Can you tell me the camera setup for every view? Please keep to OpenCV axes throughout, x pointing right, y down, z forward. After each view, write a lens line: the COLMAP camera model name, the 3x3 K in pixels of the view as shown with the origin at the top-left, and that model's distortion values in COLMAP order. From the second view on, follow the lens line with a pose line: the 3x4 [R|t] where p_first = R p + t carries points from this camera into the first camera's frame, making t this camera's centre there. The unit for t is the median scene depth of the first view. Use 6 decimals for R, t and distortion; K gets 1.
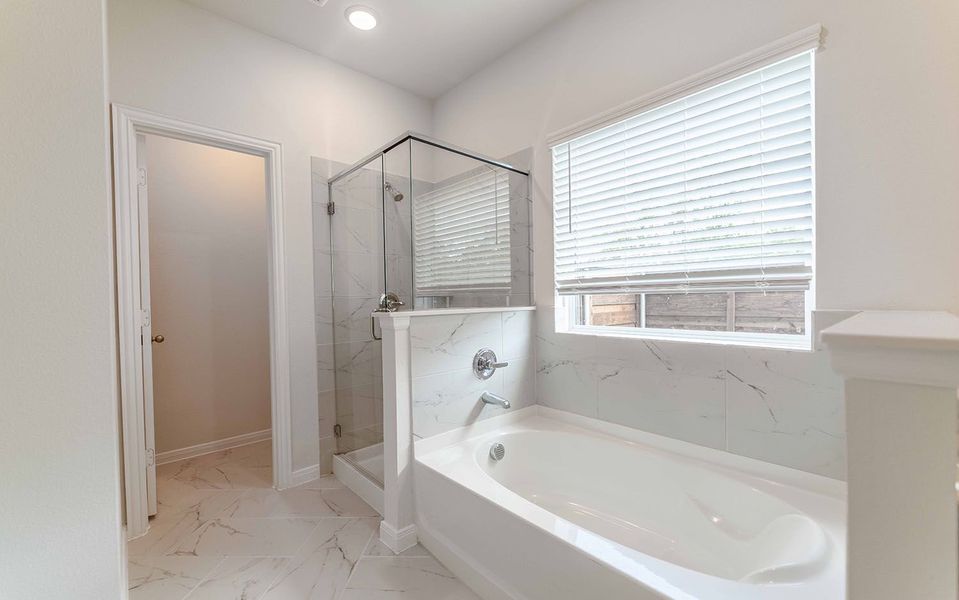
lens RADIAL K [[387.4, 0, 478.3], [0, 387.4, 301.2], [0, 0, 1]] dist [-0.008925, -0.000264]
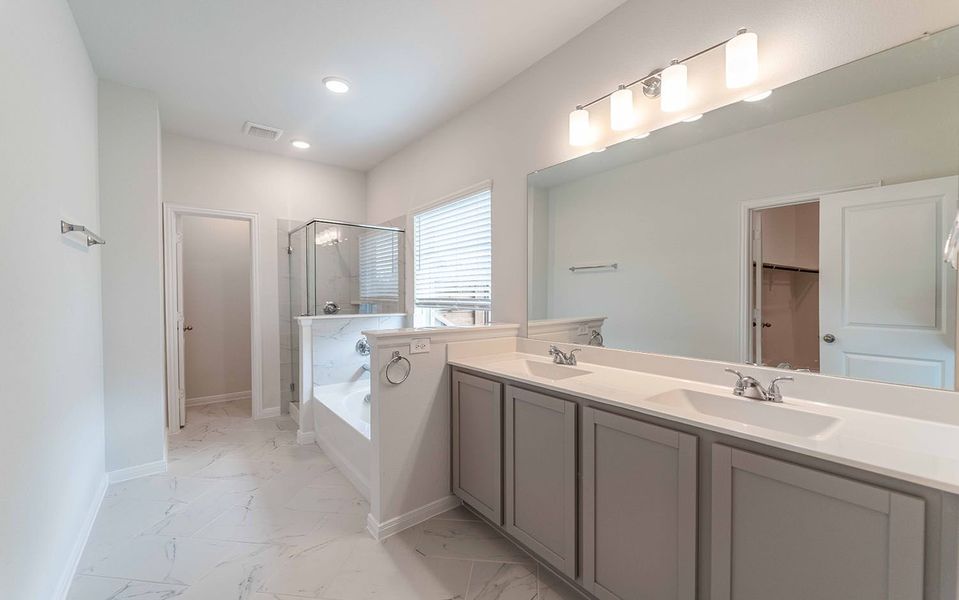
lens RADIAL K [[387.4, 0, 481.3], [0, 387.4, 297.7], [0, 0, 1]] dist [-0.008925, -0.000264]
pose [[0.996707, 0.015968, -0.079495, 0.650166], [-0.015511, 0.999859, 0.006360, -0.074128], [0.079586, -0.005106, 0.996815, -0.652984]]
